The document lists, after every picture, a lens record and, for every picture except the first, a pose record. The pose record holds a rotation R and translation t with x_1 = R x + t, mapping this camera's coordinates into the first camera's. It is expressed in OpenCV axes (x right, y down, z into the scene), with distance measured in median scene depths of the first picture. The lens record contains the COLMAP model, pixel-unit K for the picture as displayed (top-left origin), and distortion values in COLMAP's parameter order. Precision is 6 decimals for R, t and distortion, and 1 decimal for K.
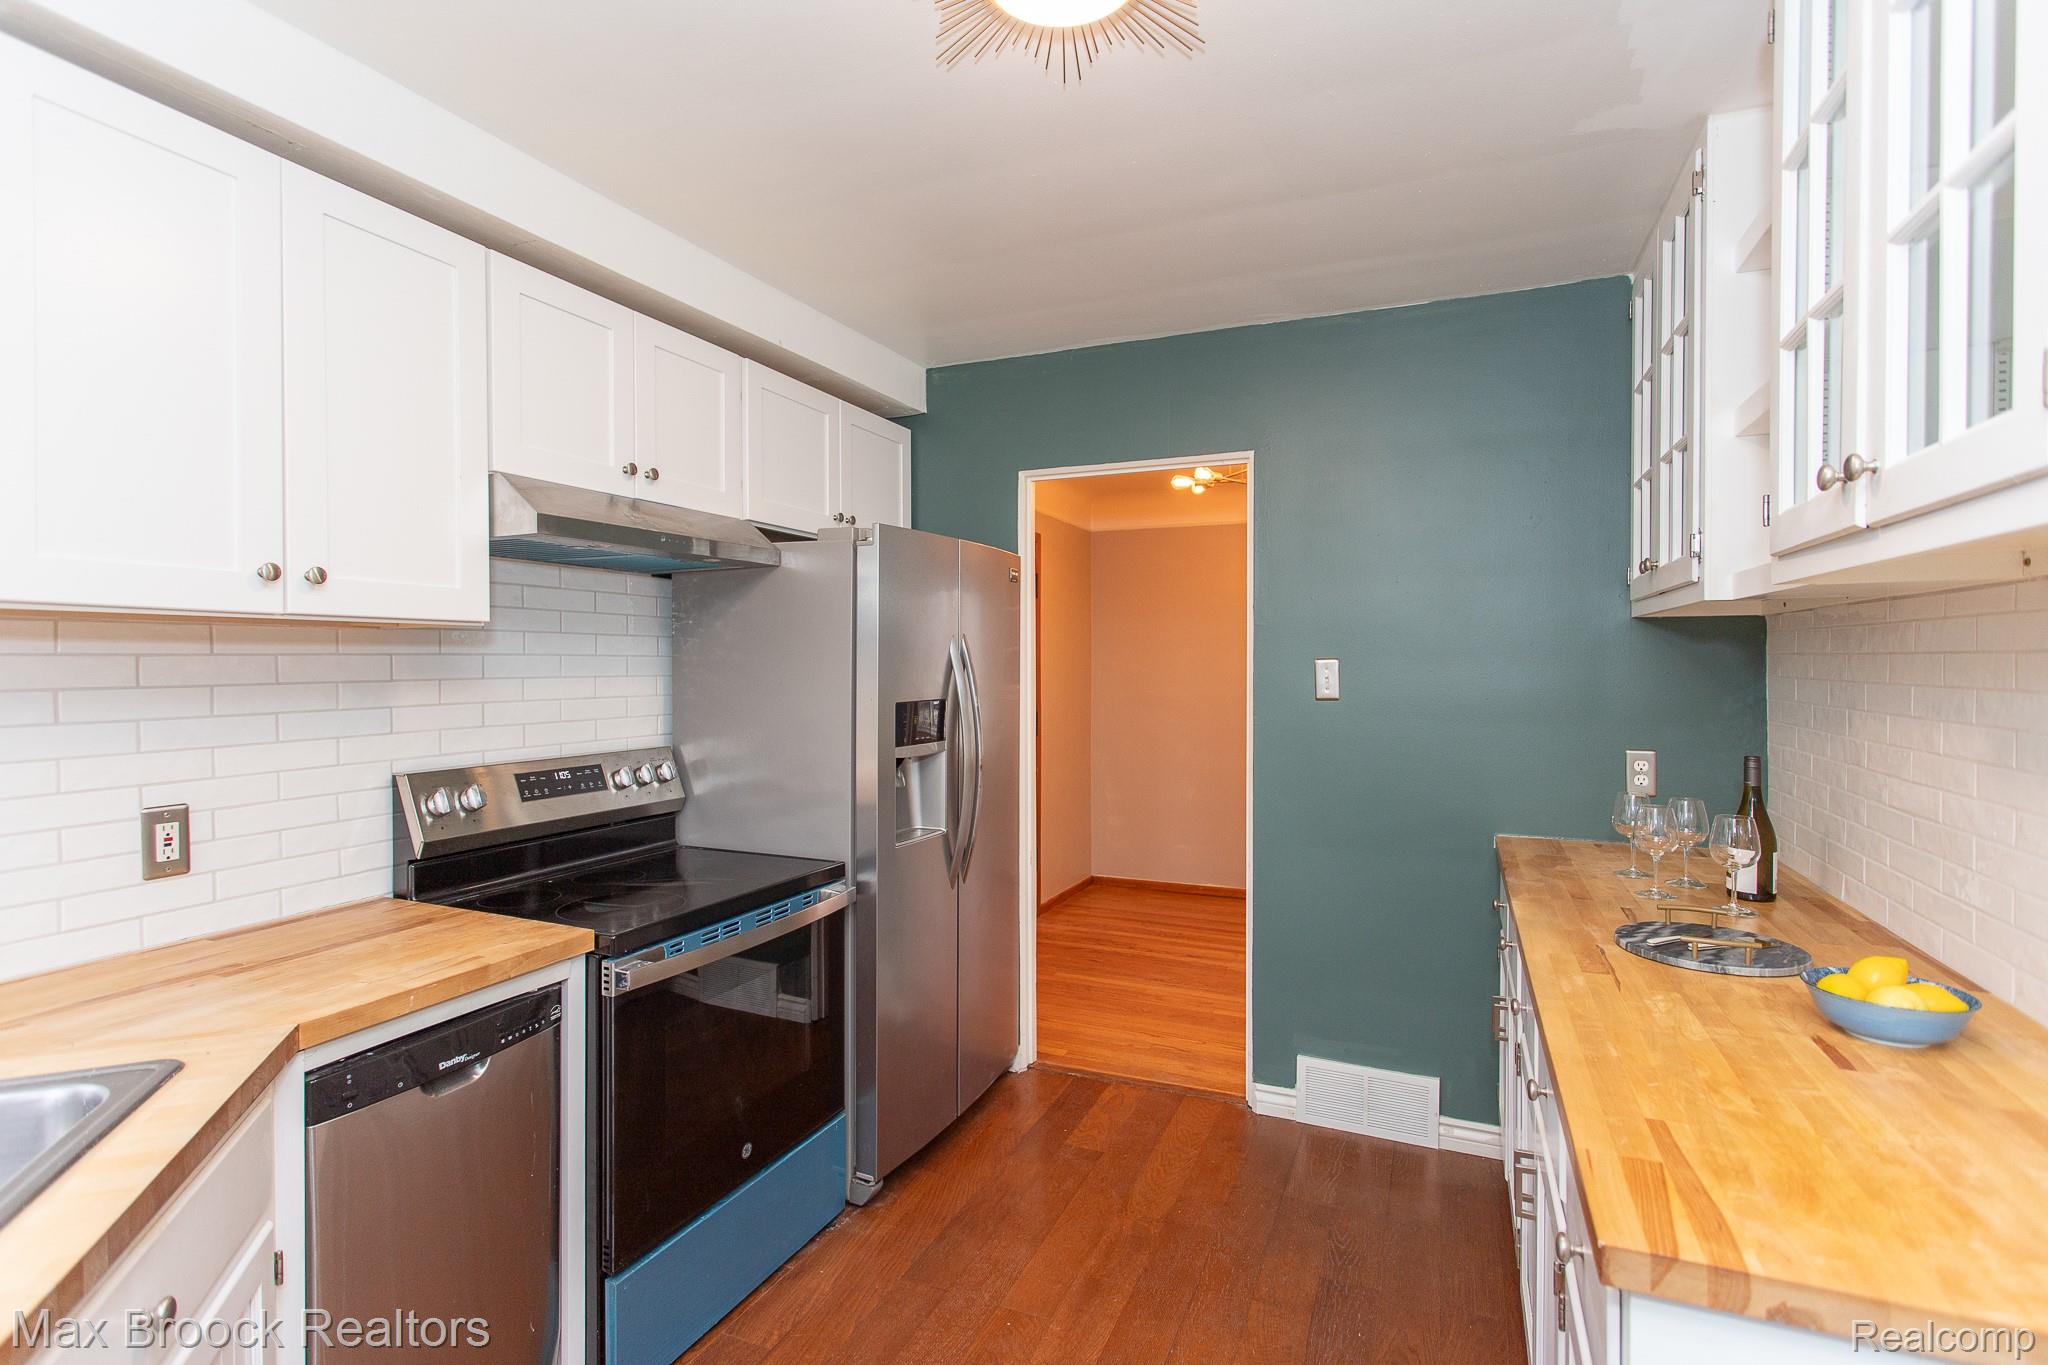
lens RADIAL K [[994.6, 0, 1022.9], [0, 994.6, 688.6], [0, 0, 1]] dist [-0.000052, 0.000399]
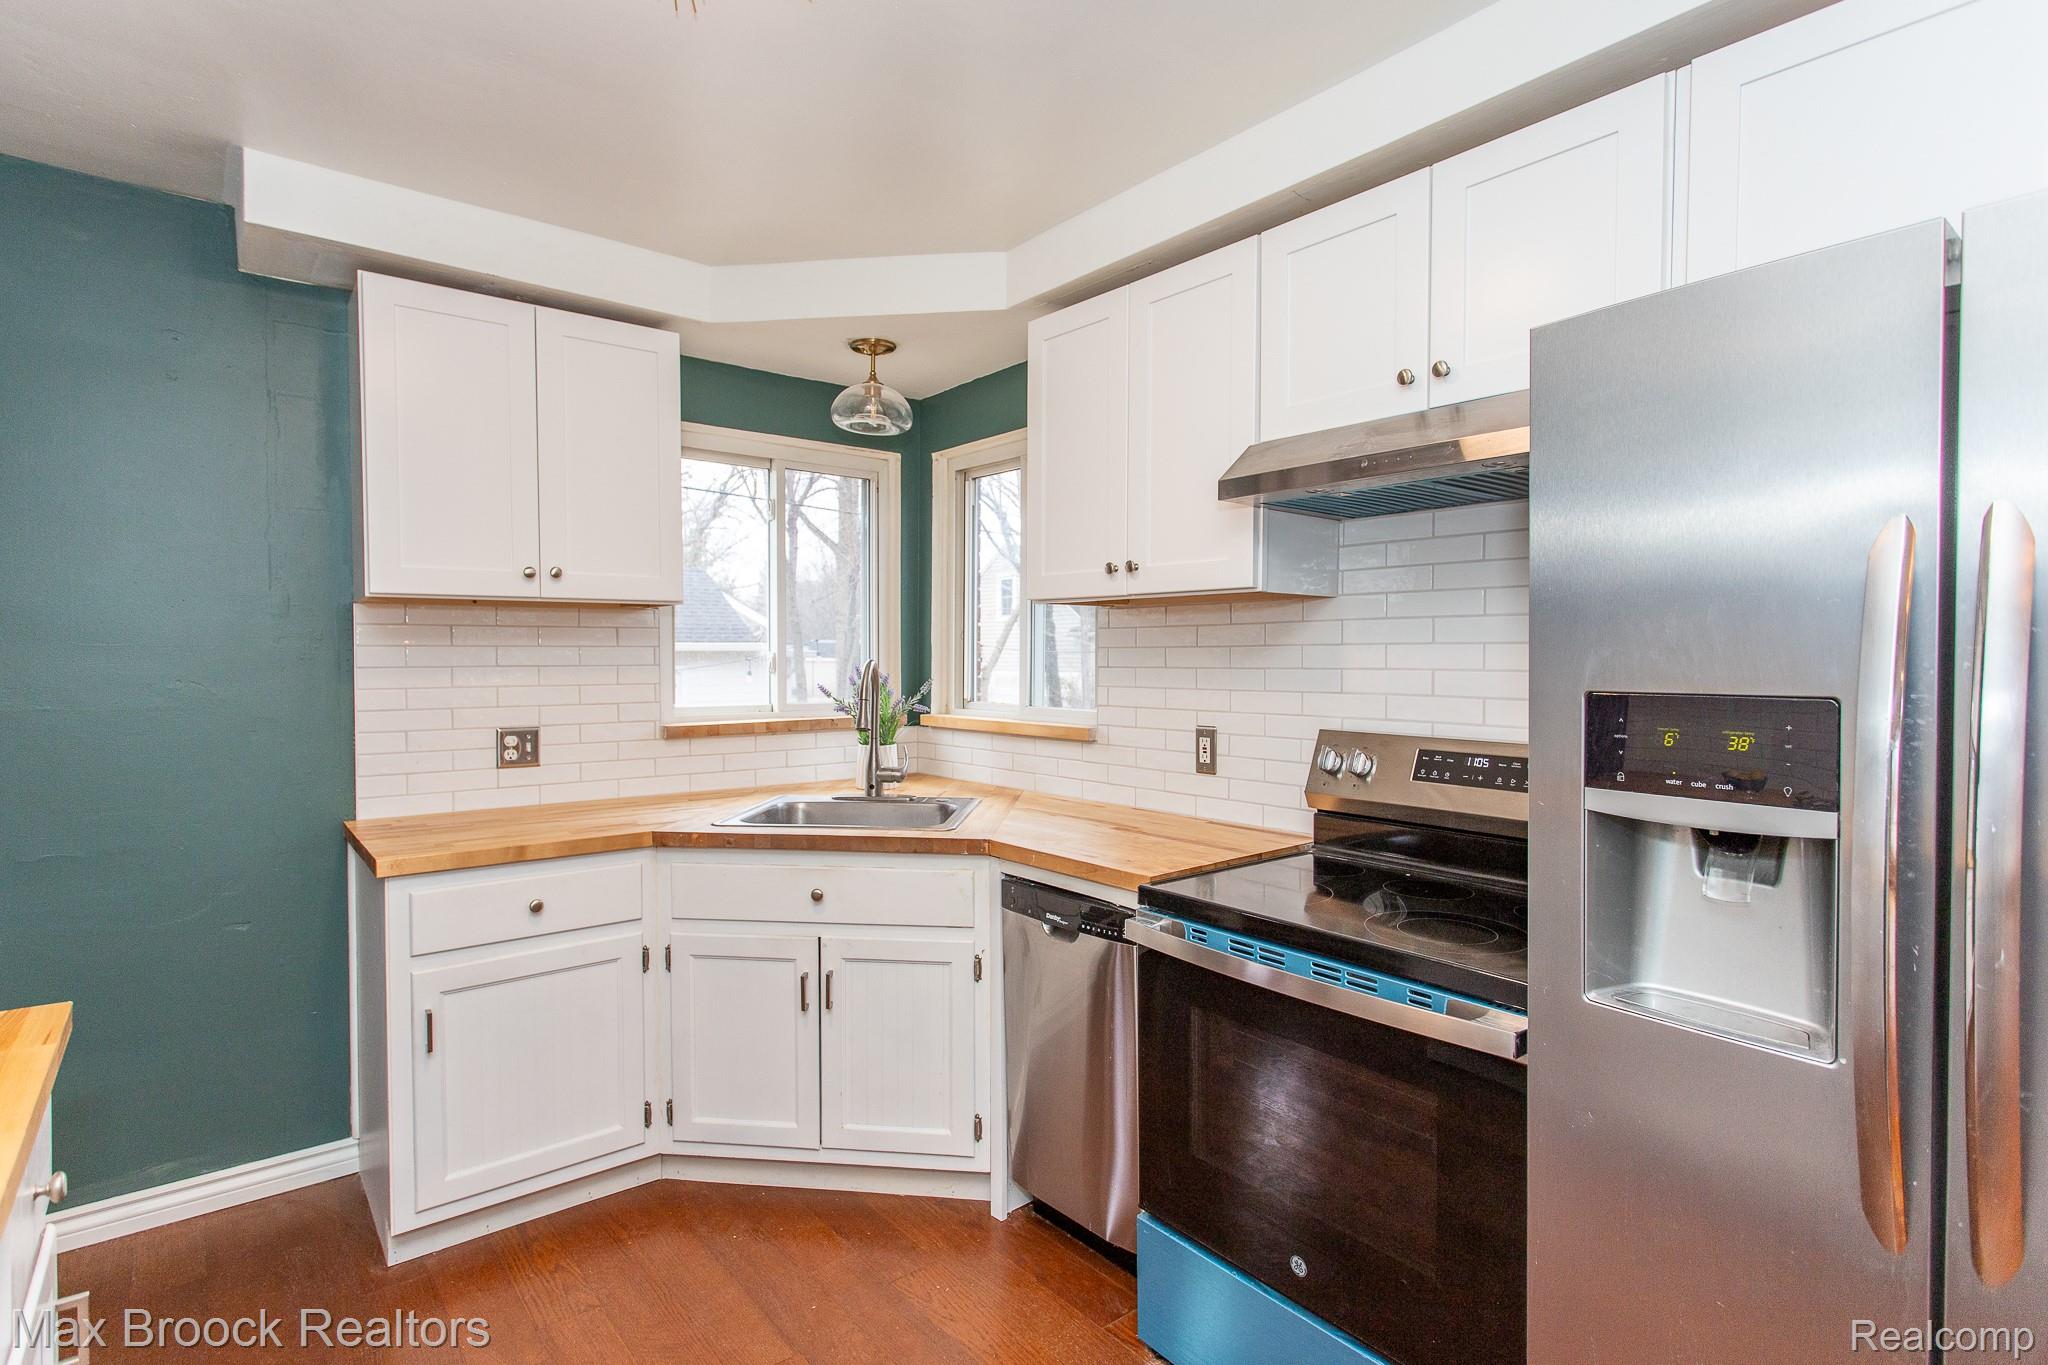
lens RADIAL K [[994.6, 0, 1022.9], [0, 994.6, 688.6], [0, 0, 1]] dist [-0.000052, 0.000399]
pose [[-0.455011, 0.031696, -0.889921, 0.593056], [-0.025624, 0.998486, 0.048665, -0.004850], [0.890117, 0.044947, -0.453511, 1.416609]]
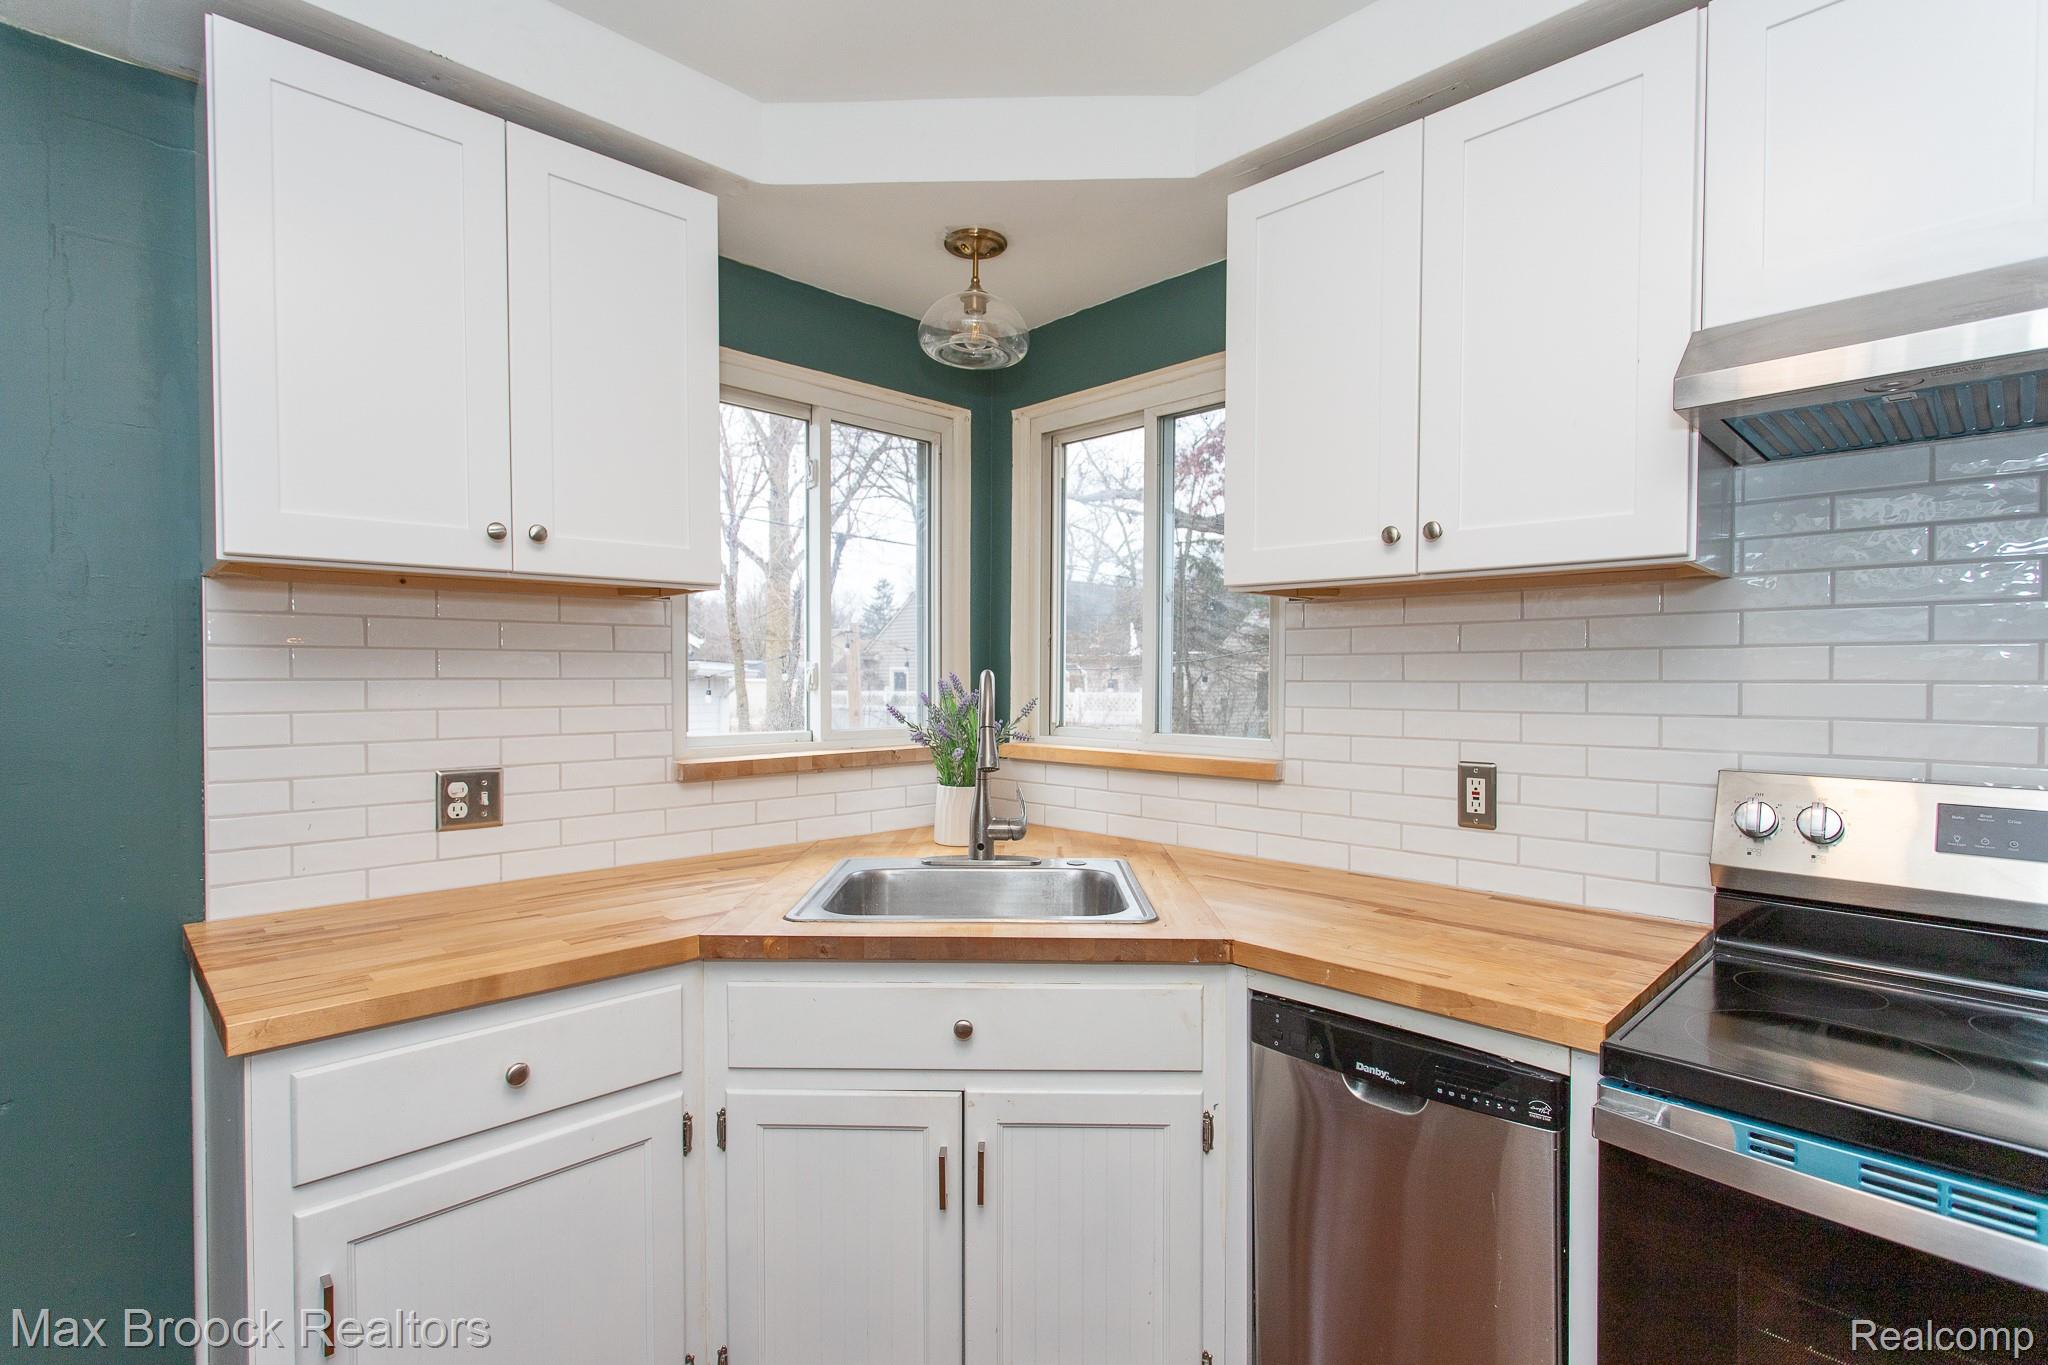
lens RADIAL K [[956.5, 0, 1032.2], [0, 956.5, 700.6], [0, 0, 1]] dist [-0.001908, 0.000236]
pose [[-0.367914, 0.025420, -0.929512, 0.279534], [-0.028248, 0.998859, 0.038498, 0.023873], [0.929431, 0.040420, -0.366776, 0.918150]]
